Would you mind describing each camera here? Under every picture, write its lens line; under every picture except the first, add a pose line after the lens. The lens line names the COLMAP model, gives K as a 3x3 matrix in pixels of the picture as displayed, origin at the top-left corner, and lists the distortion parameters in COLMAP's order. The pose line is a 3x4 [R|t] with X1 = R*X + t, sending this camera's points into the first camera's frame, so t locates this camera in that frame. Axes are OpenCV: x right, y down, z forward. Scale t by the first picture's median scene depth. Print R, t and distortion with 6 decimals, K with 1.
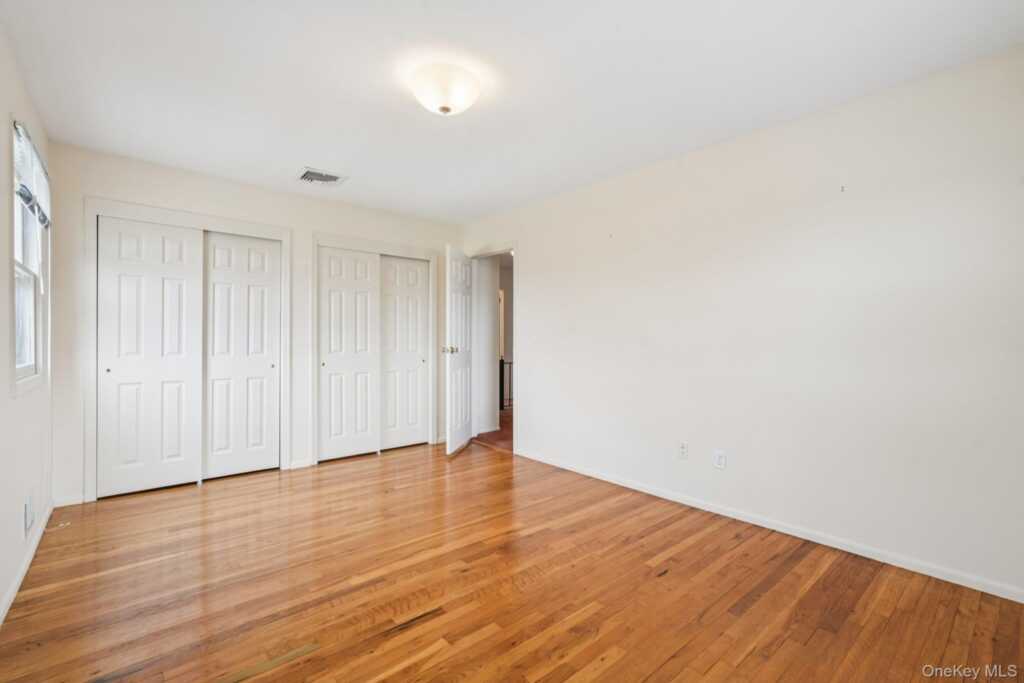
lens RADIAL K [[451.7, 0, 510.6], [0, 451.7, 343.0], [0, 0, 1]] dist [-0.001677, 0.002575]
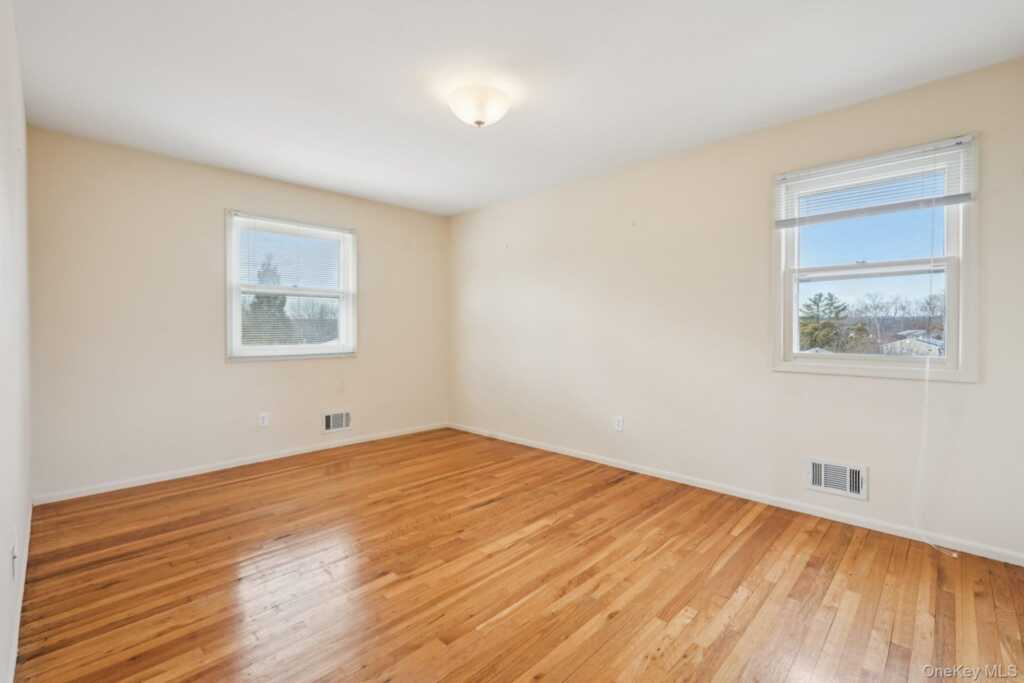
lens RADIAL K [[451.7, 0, 514.5], [0, 451.7, 337.7], [0, 0, 1]] dist [-0.001677, 0.002575]
pose [[-0.996769, -0.001834, -0.080297, -0.141885], [-0.002638, 0.999948, 0.009897, -0.001423], [0.080274, 0.010077, -0.996722, 2.078907]]
